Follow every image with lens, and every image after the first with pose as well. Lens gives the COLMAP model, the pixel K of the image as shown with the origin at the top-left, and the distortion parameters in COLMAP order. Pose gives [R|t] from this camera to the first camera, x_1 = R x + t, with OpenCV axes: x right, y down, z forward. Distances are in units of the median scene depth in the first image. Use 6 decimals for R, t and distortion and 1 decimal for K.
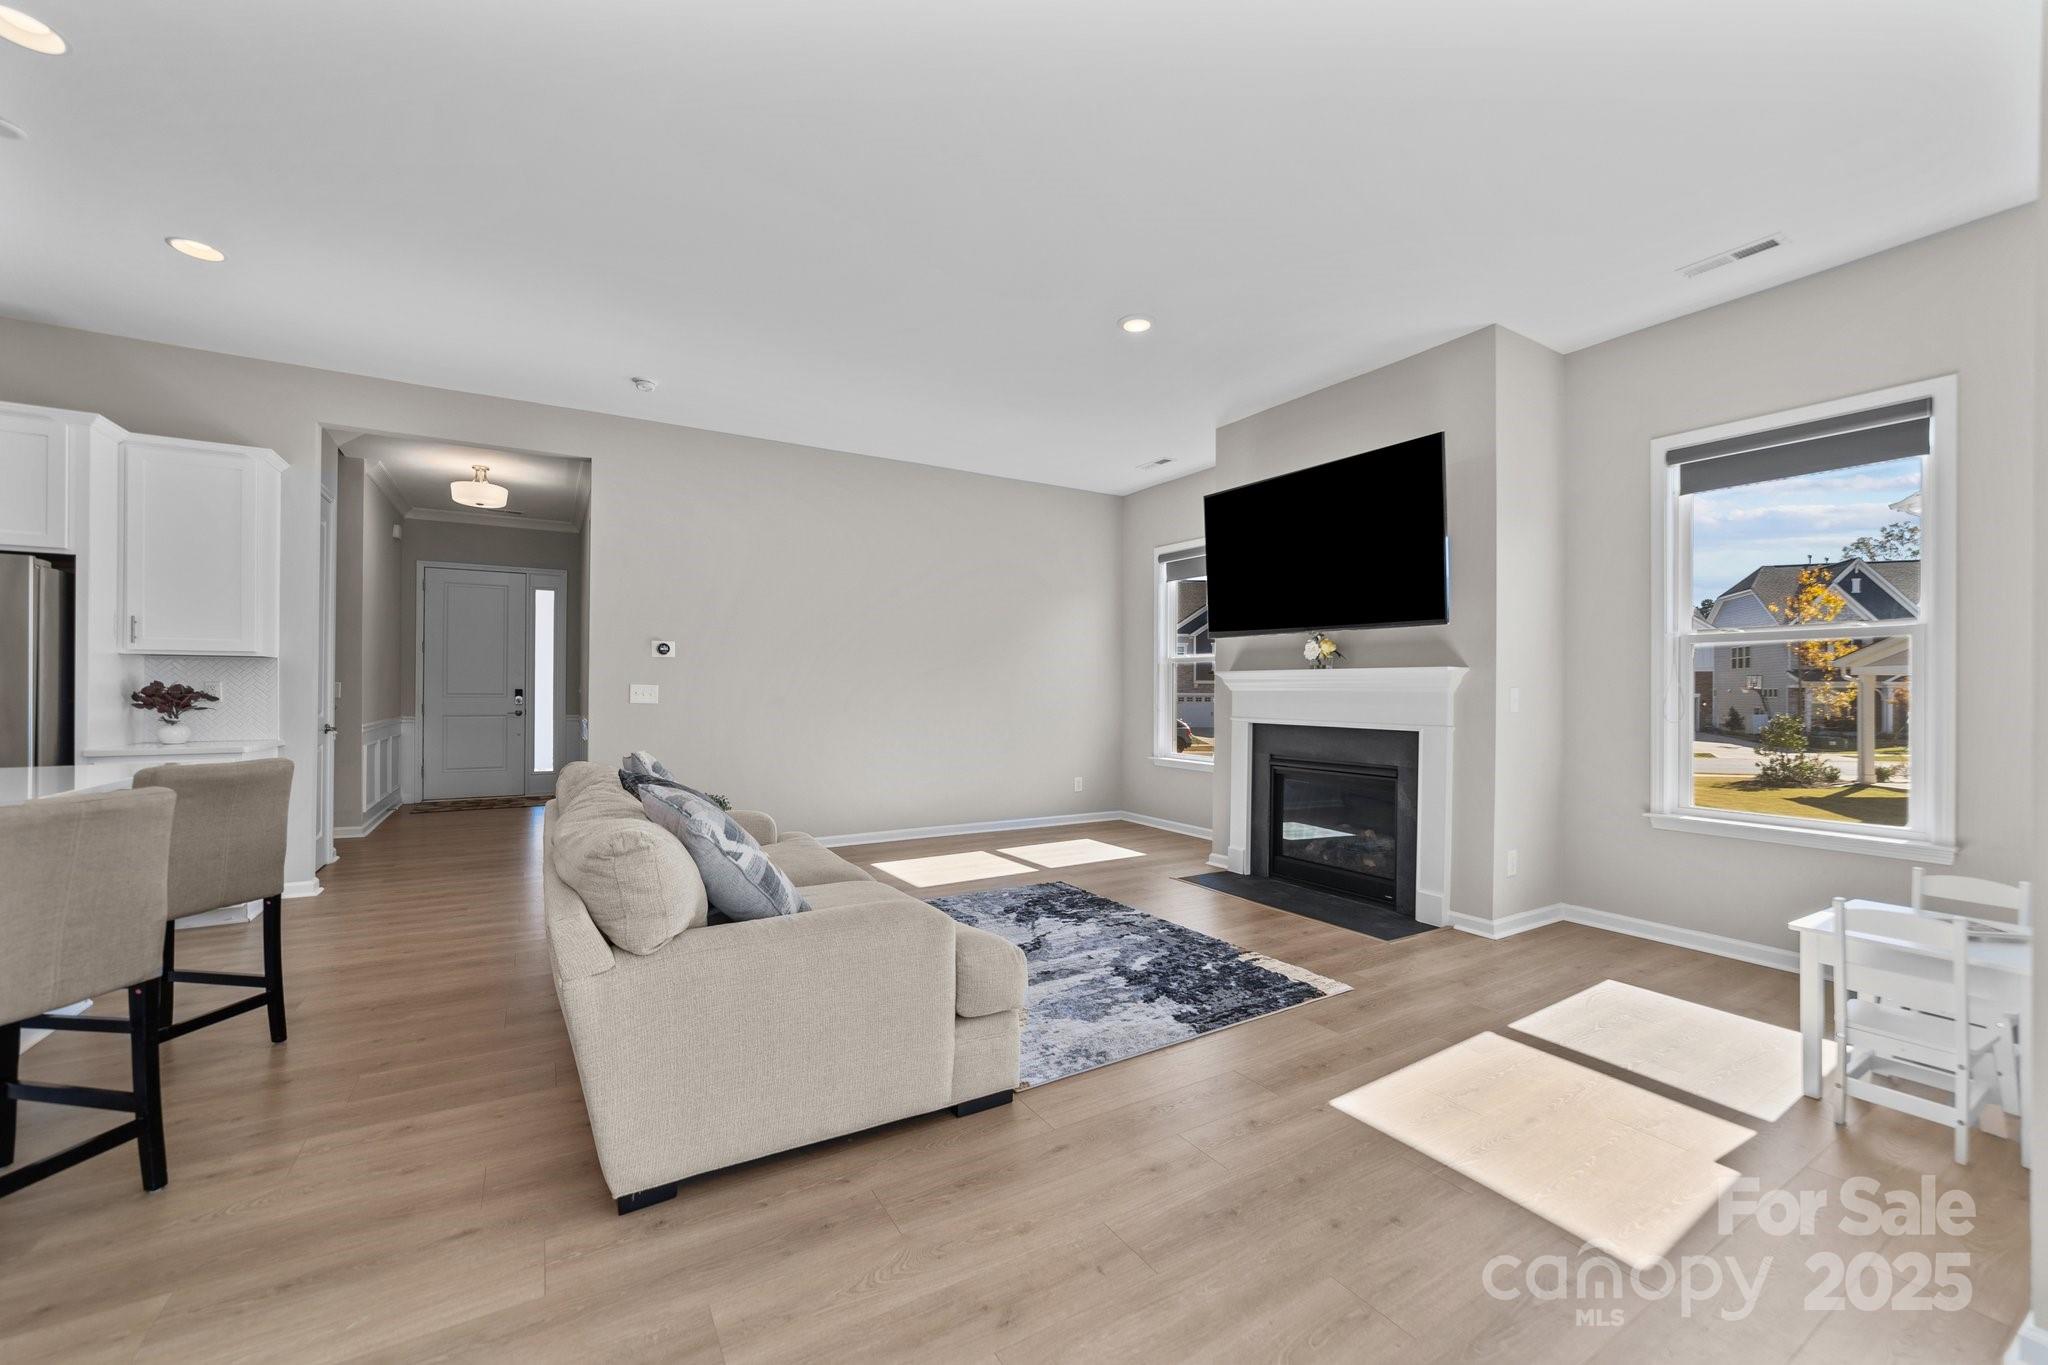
lens RADIAL K [[806.5, 0, 1041.8], [0, 806.5, 689.9], [0, 0, 1]] dist [-0.024267, 0.005765]
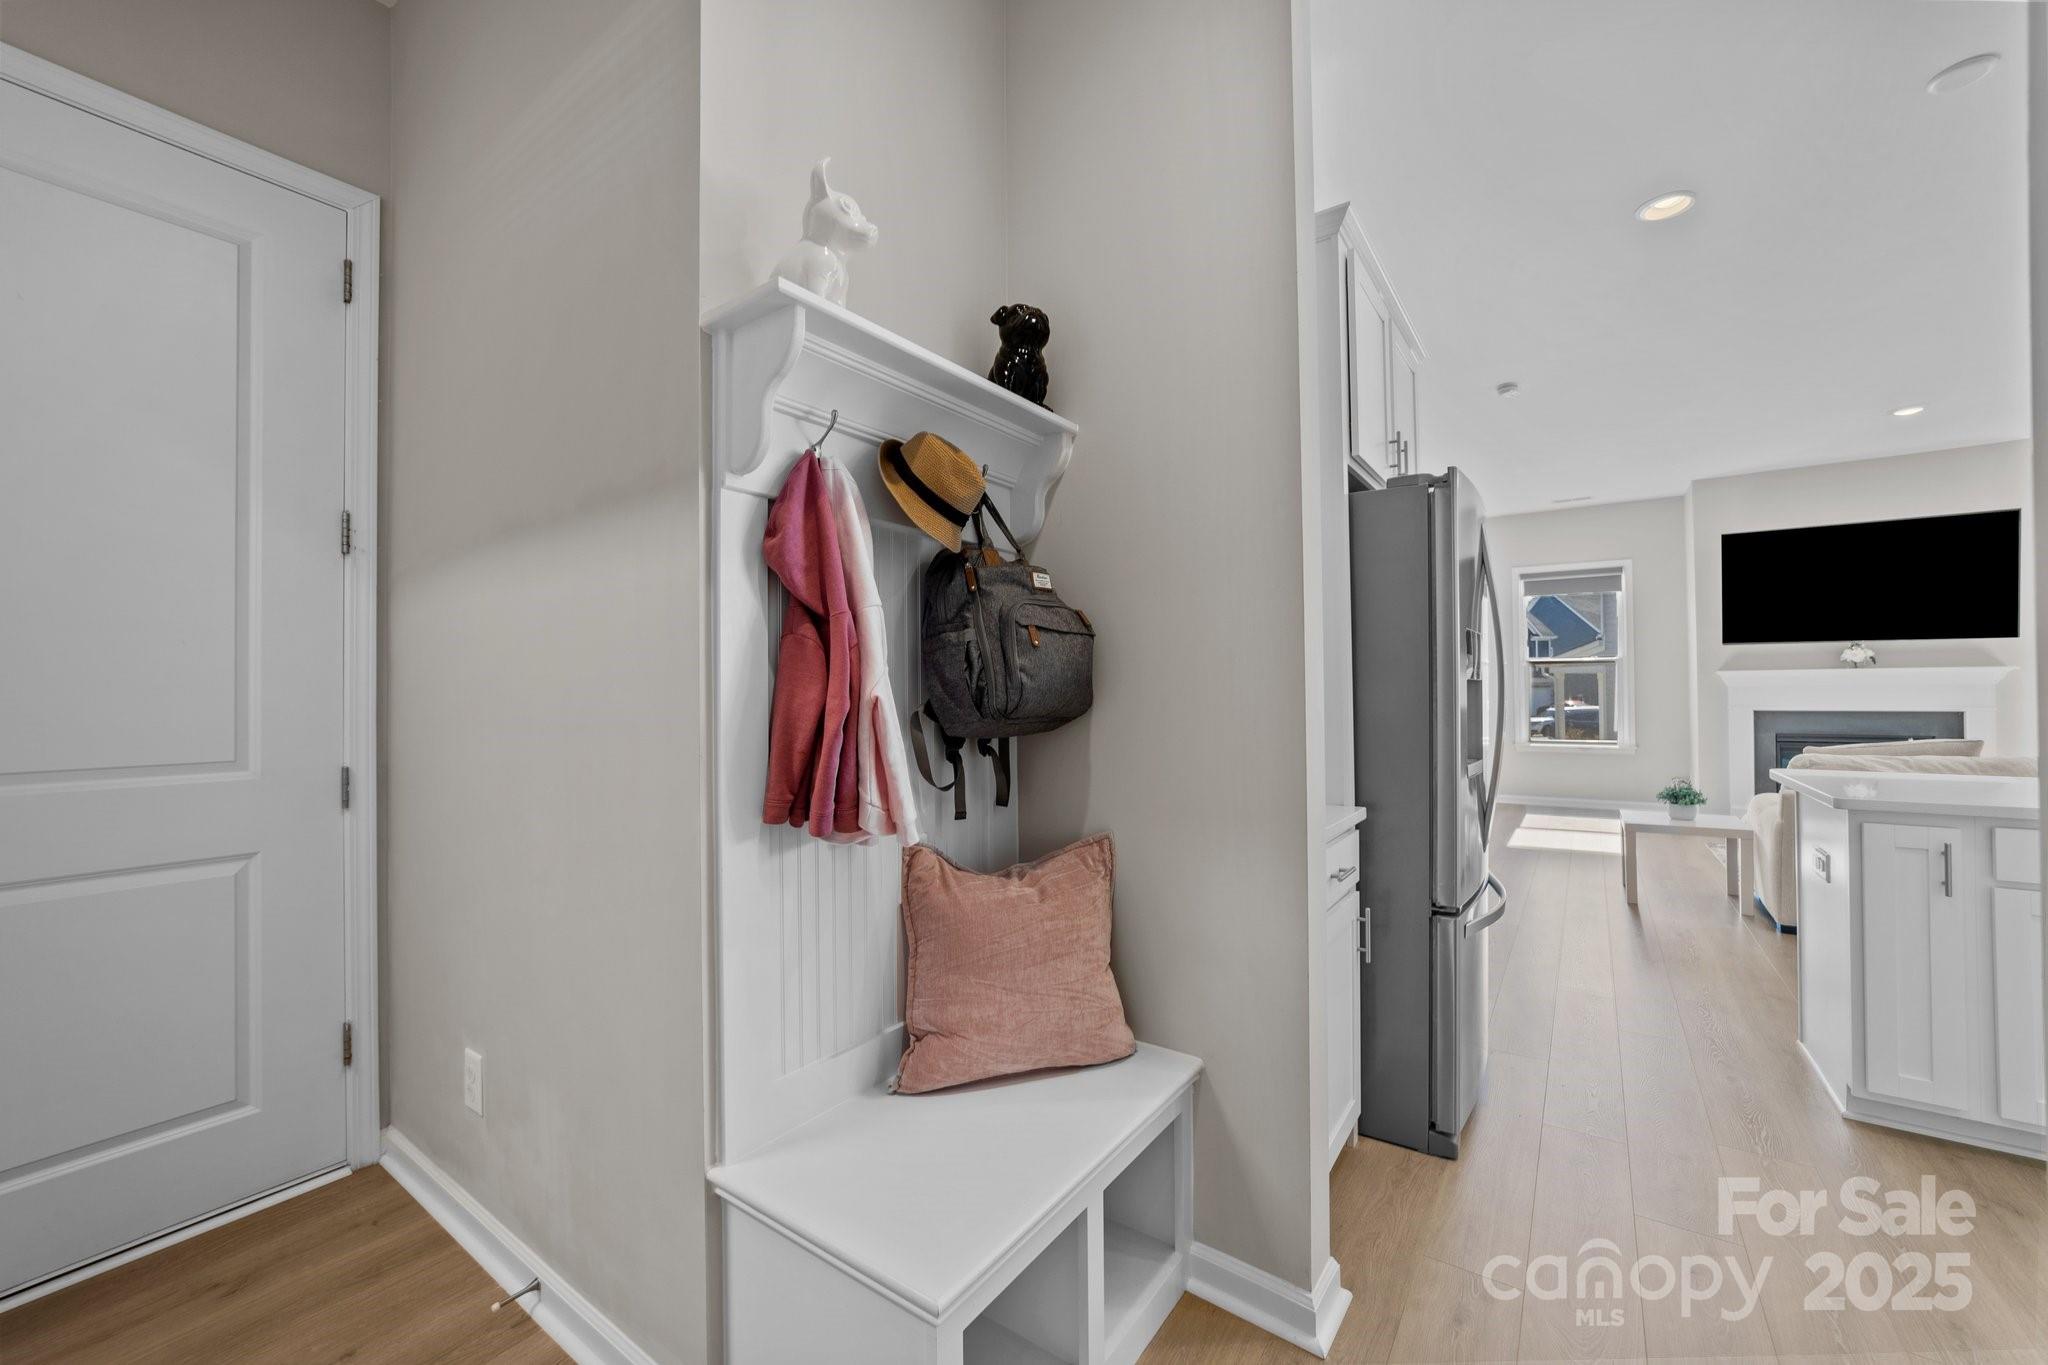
lens RADIAL K [[806.5, 0, 1030.0], [0, 806.5, 694.1], [0, 0, 1]] dist [-0.024267, 0.005765]
pose [[0.920410, -0.017477, 0.390563, -1.684642], [0.016917, 0.999845, 0.004876, -0.014281], [-0.390588, 0.002119, 0.920563, 0.347619]]
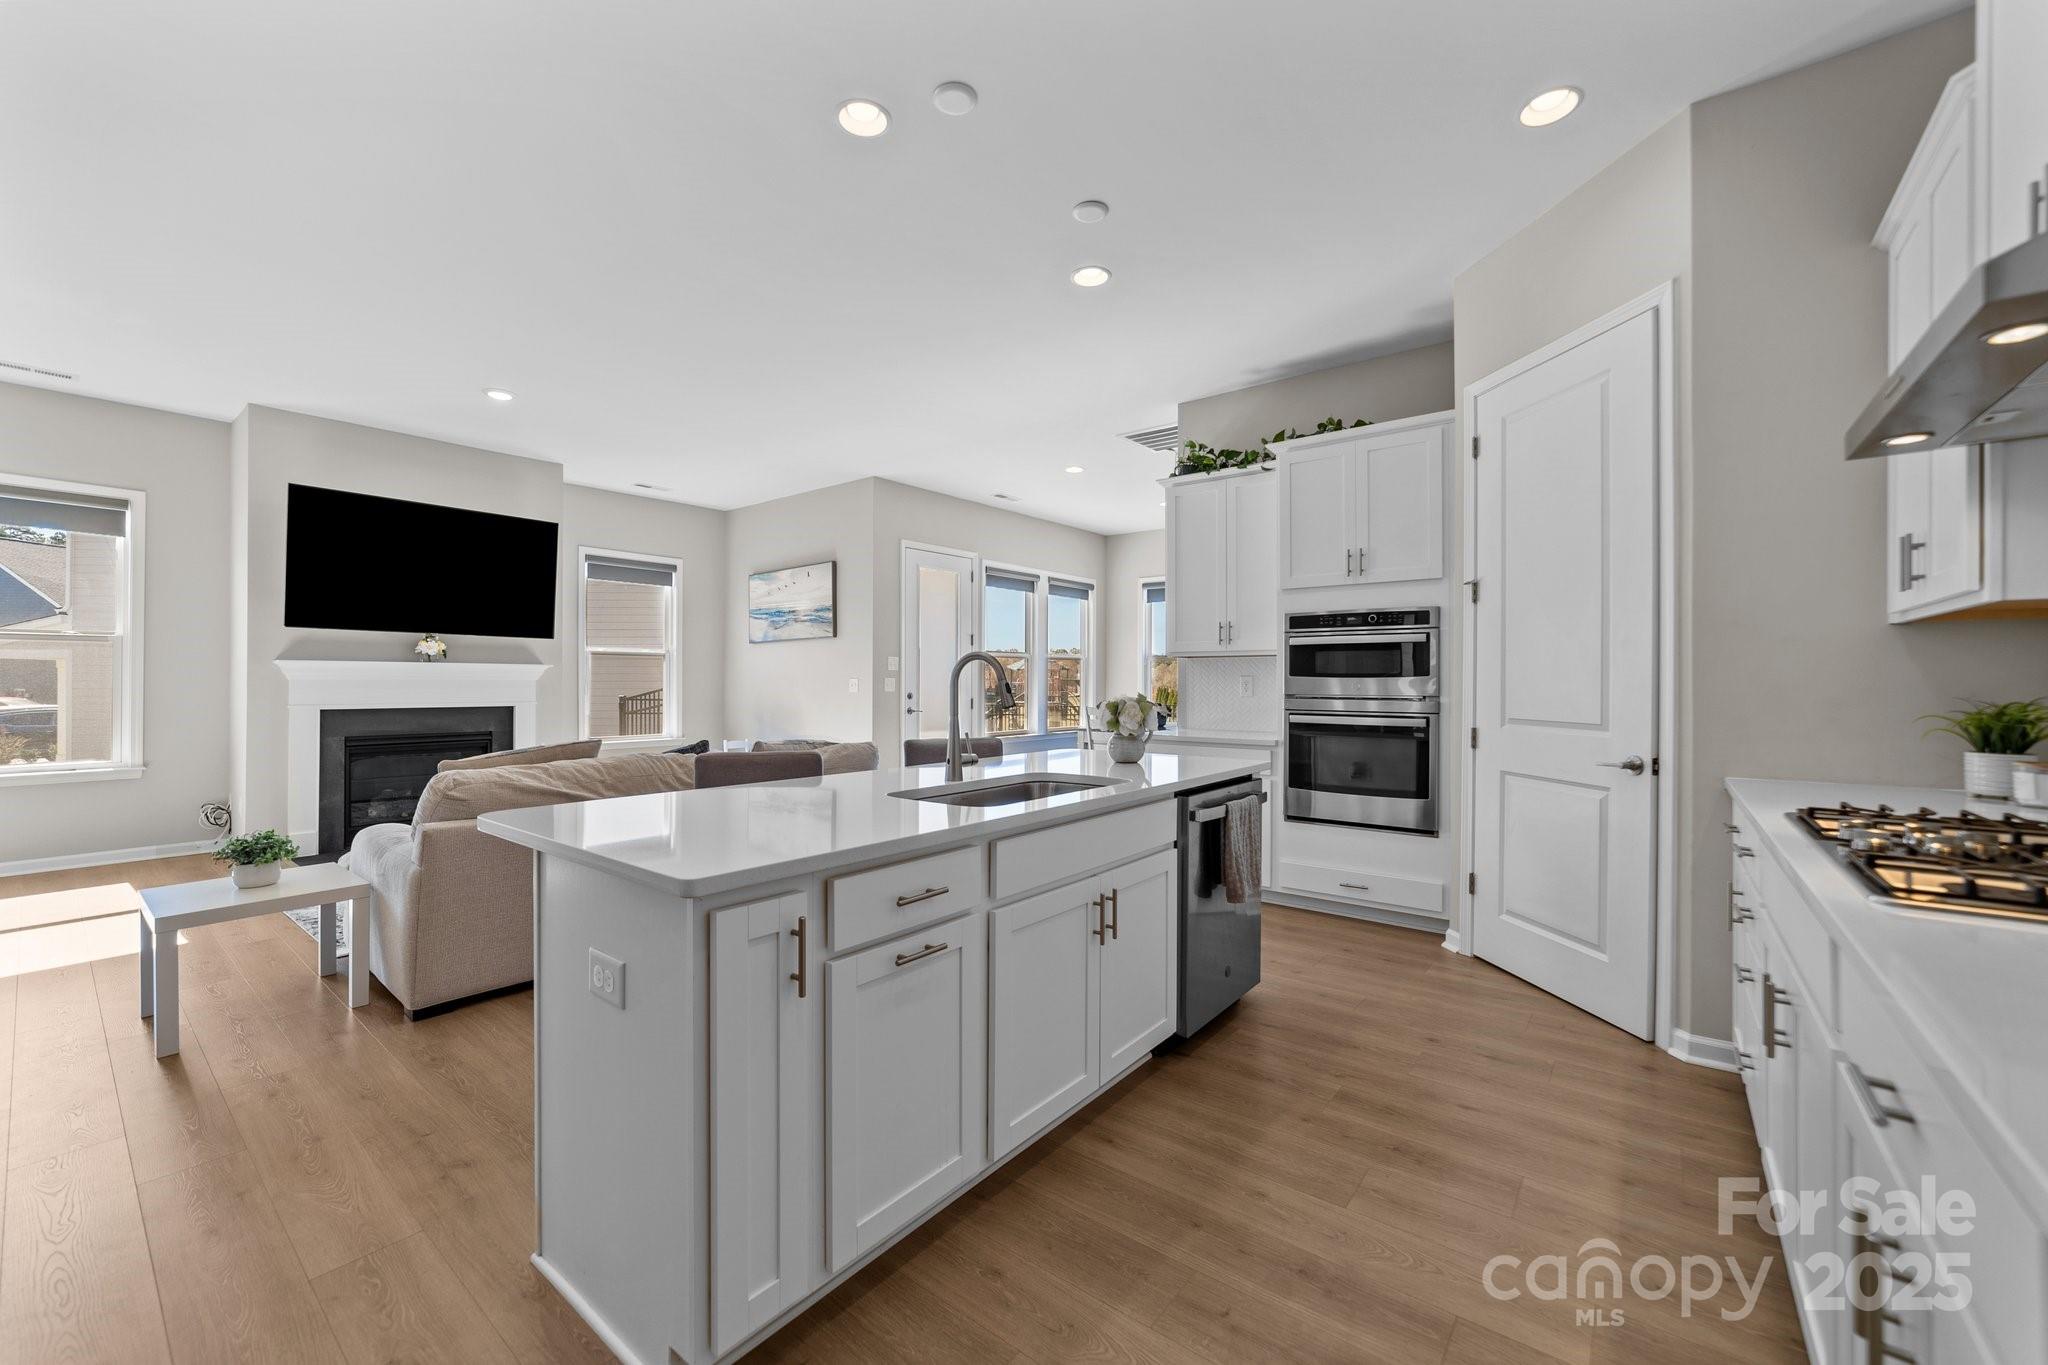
lens RADIAL K [[806.5, 0, 1021.2], [0, 806.5, 675.7], [0, 0, 1]] dist [-0.024267, 0.005765]
pose [[-0.329827, -0.000316, 0.944041, -1.309644], [-0.005457, 0.999984, -0.001572, -0.009398], [-0.944026, -0.005671, -0.329823, 0.604104]]
